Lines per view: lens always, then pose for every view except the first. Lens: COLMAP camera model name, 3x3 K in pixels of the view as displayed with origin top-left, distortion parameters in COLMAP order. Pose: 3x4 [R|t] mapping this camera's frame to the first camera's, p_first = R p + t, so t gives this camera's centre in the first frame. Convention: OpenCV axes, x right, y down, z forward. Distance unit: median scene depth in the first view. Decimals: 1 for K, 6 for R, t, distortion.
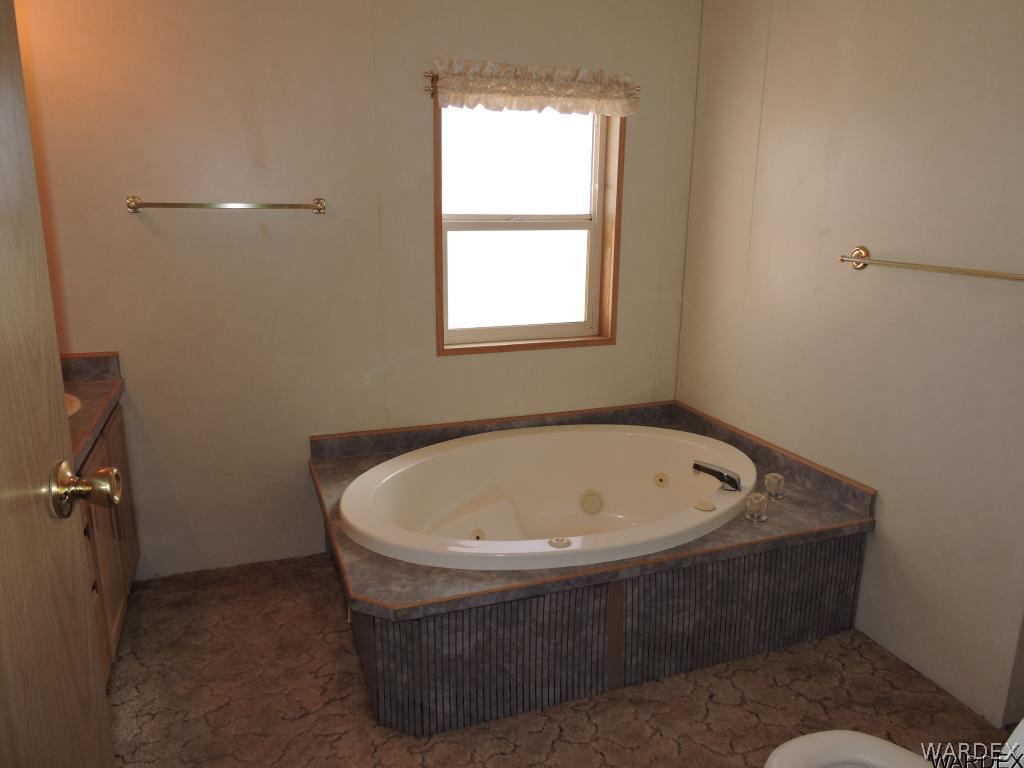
lens RADIAL K [[728.4, 0, 512.0], [0, 728.4, 389.2], [0, 0, 1]] dist [-0.001357, -0.004685]
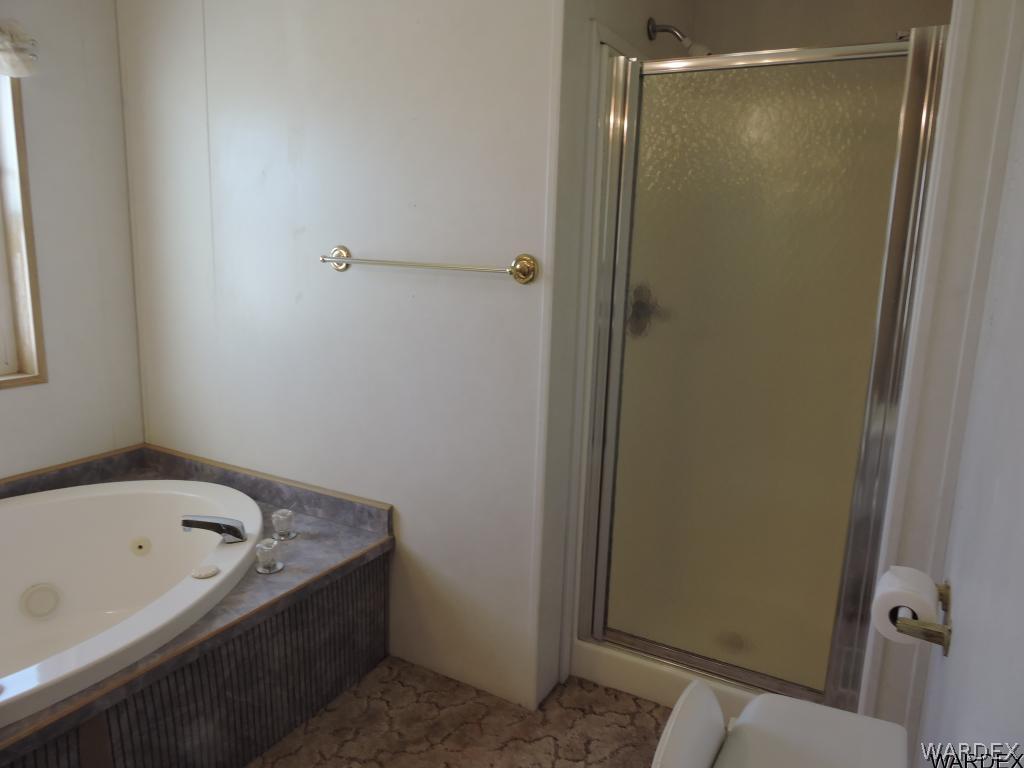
lens RADIAL K [[728.4, 0, 515.0], [0, 728.4, 391.5], [0, 0, 1]] dist [-0.001357, -0.004685]
pose [[0.759818, -0.115554, 0.639785, 0.038531], [0.134956, 0.990676, 0.018654, -0.001821], [-0.635975, 0.072169, 0.768328, 0.169463]]
